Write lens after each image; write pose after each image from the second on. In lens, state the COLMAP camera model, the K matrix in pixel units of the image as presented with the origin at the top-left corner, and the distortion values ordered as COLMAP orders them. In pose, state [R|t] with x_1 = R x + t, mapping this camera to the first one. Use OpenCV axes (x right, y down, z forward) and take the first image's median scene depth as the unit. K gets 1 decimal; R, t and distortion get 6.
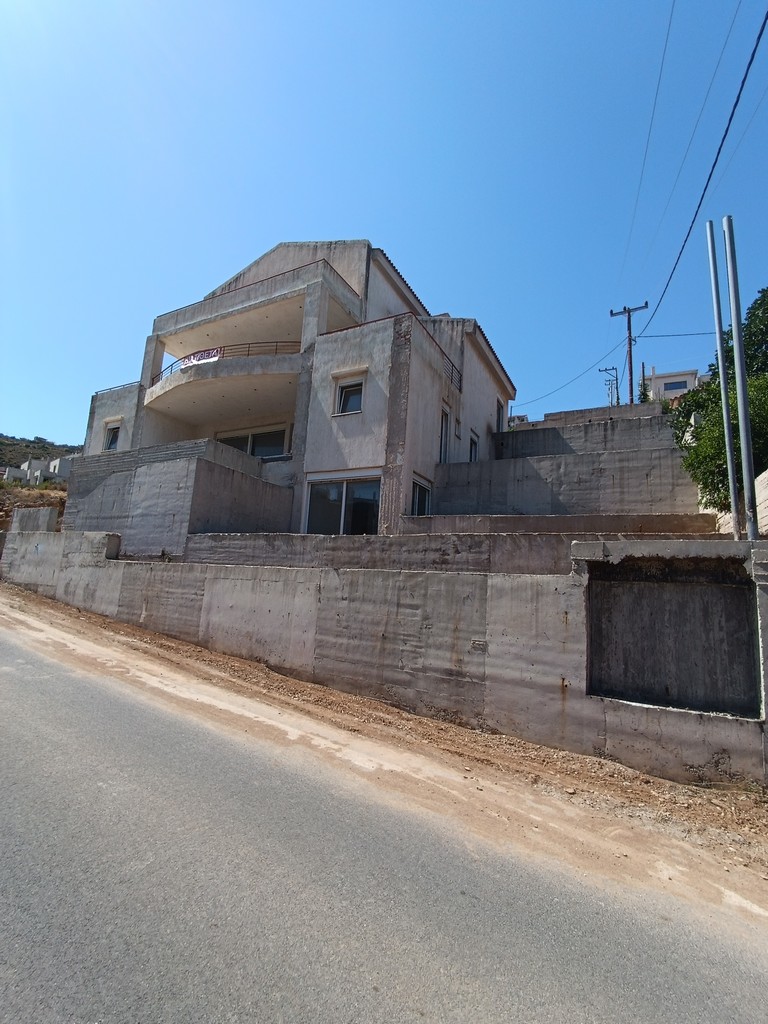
lens RADIAL K [[496.2, 0, 384.0], [0, 496.2, 512.0], [0, 0, 1]] dist [0.000099, -0.000619]
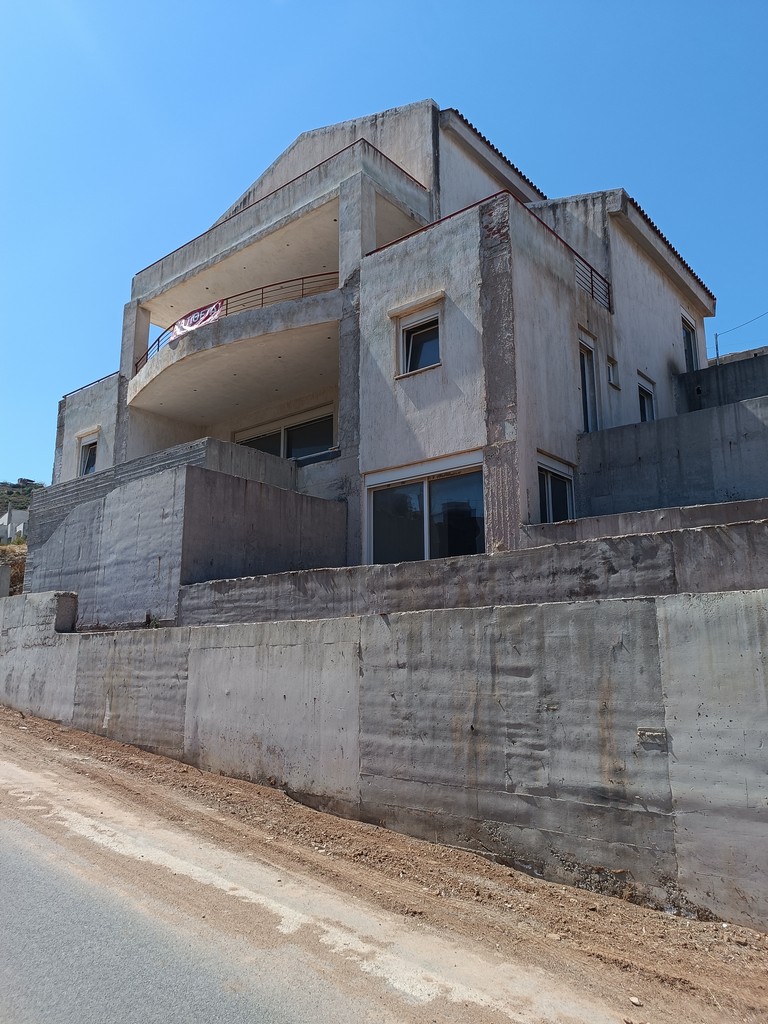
lens RADIAL K [[738.4, 0, 395.1], [0, 738.4, 513.8], [0, 0, 1]] dist [0.028178, -0.021784]
pose [[0.974385, -0.106267, -0.198197, 0.070500], [0.094937, 0.993303, -0.065844, 0.041905], [0.203867, 0.045342, 0.977948, 0.123382]]
